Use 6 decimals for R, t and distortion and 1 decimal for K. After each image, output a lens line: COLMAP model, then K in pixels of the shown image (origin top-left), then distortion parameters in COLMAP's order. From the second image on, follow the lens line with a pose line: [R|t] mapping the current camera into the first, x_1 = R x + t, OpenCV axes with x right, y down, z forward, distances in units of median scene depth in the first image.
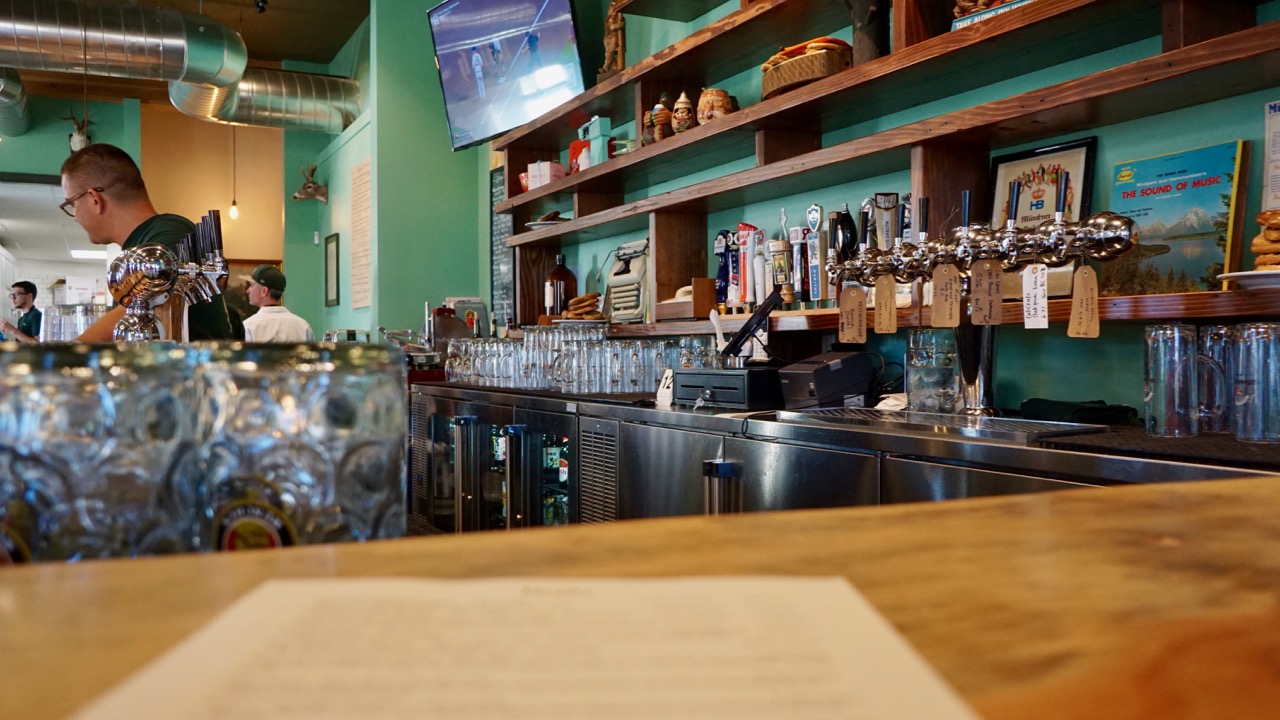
lens RADIAL K [[1111.3, 0, 637.8], [0, 1111.3, 357.7], [0, 0, 1]] dist [-0.014569, 0.024169]
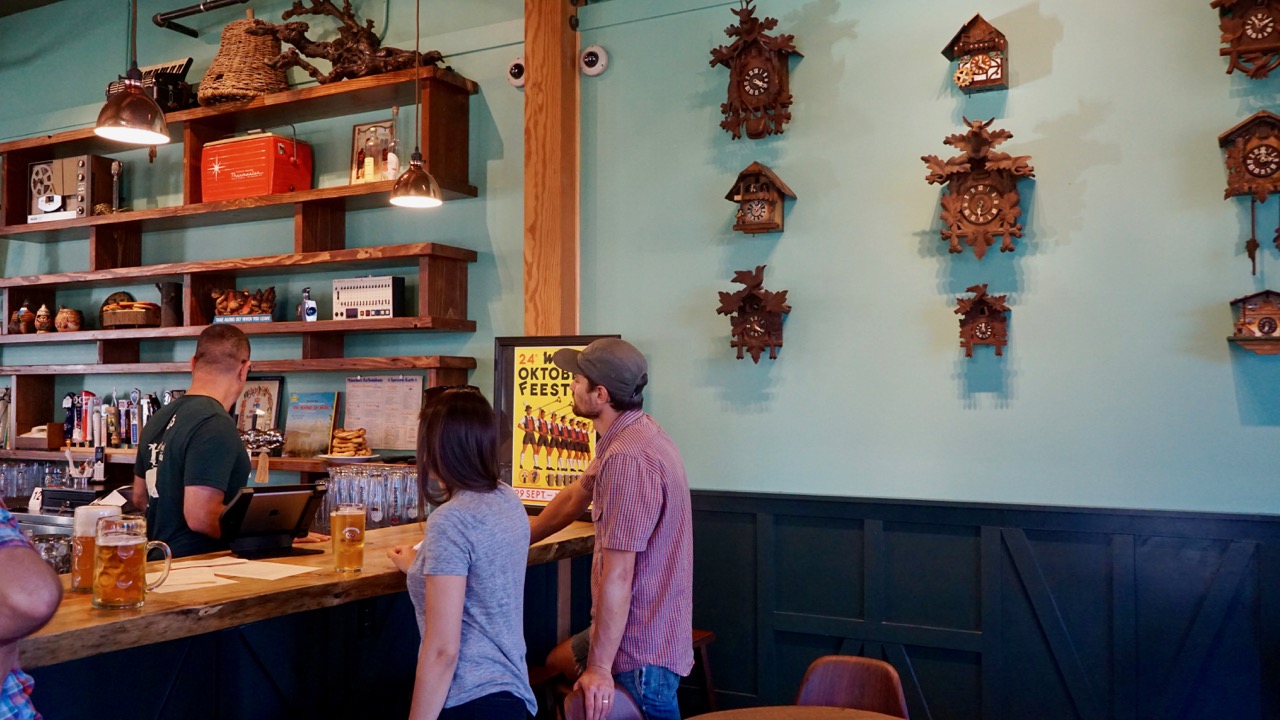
lens RADIAL K [[1111.3, 0, 639.2], [0, 1111.3, 356.1], [0, 0, 1]] dist [-0.014569, 0.024169]
pose [[0.821060, 0.025377, 0.570277, -0.164847], [-0.000023, 0.999013, -0.044422, -0.100803], [-0.570842, 0.036460, 0.820250, -0.781803]]
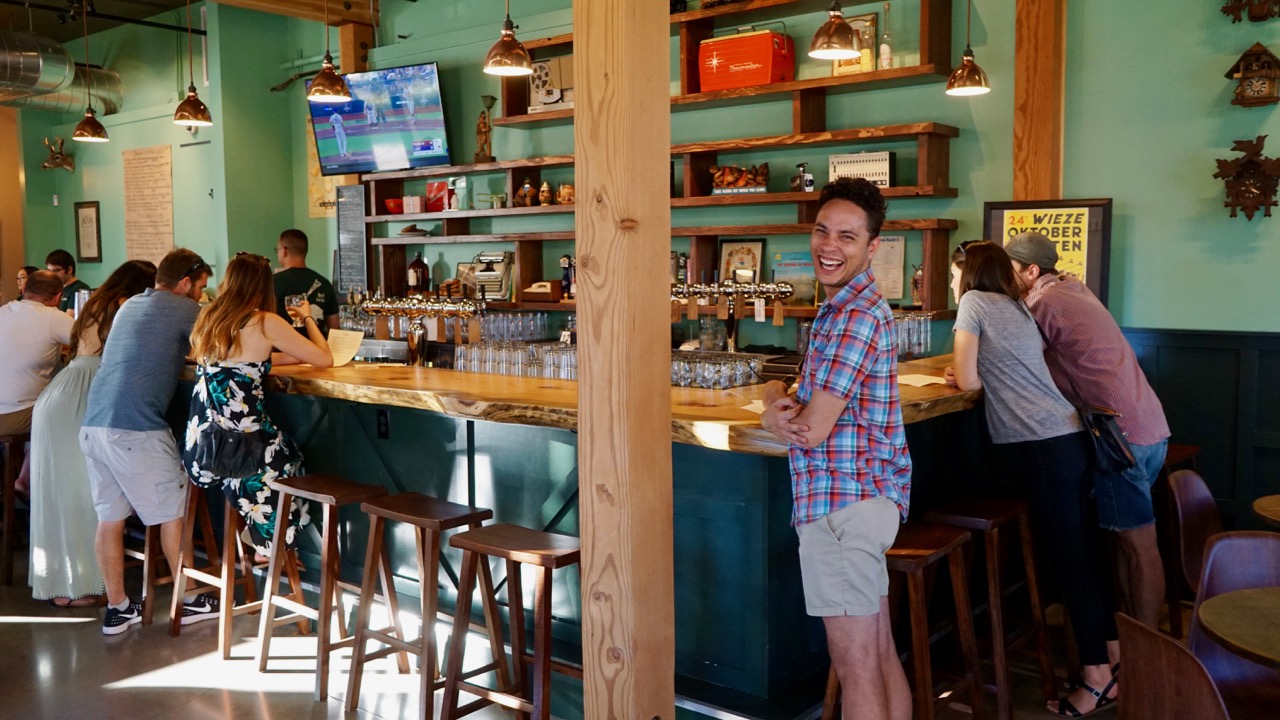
lens RADIAL K [[1111.3, 0, 639.4], [0, 1111.3, 359.4], [0, 0, 1]] dist [-0.014569, 0.024169]
pose [[0.911526, -0.041448, 0.409149, -0.619789], [0.008907, 0.996664, 0.081121, -0.093057], [-0.411146, -0.070299, 0.908855, -0.829258]]
